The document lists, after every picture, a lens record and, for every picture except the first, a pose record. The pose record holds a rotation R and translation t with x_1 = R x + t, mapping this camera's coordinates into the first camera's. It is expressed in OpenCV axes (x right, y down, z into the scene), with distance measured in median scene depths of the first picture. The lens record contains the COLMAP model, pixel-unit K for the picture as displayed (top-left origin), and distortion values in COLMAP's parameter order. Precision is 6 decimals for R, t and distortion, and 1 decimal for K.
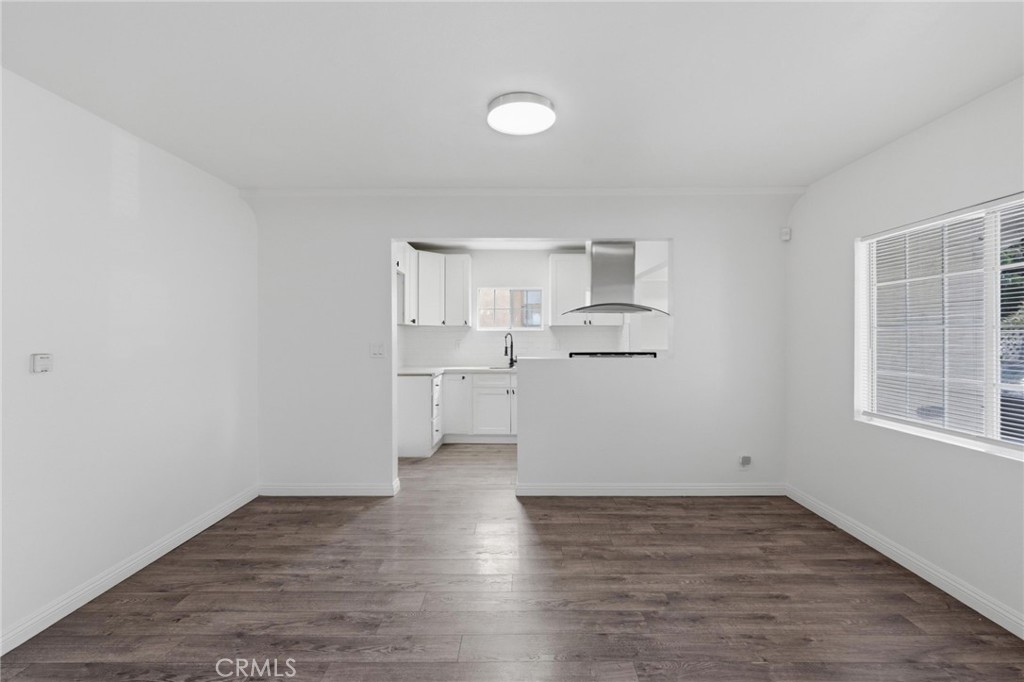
lens RADIAL K [[457.5, 0, 513.0], [0, 457.5, 332.7], [0, 0, 1]] dist [0.014731, -0.000500]
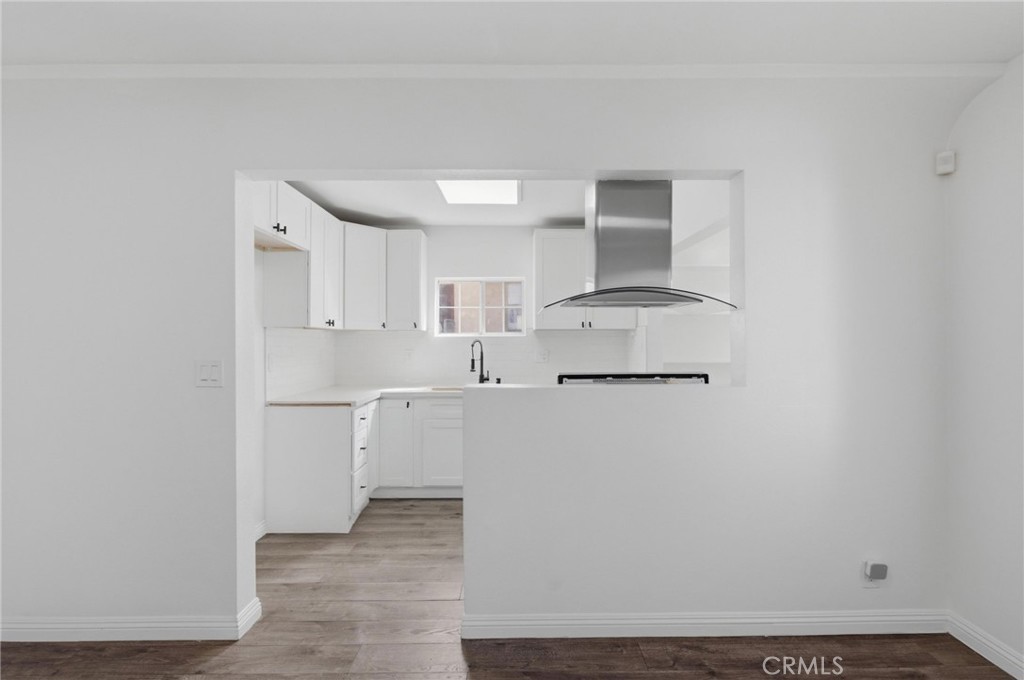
lens RADIAL K [[457.5, 0, 513.0], [0, 457.5, 350.6], [0, 0, 1]] dist [0.014731, -0.000500]
pose [[0.999922, -0.003215, 0.012030, 0.046894], [0.002894, 0.999643, 0.026554, -0.001946], [-0.012111, -0.026517, 0.999575, 0.335789]]
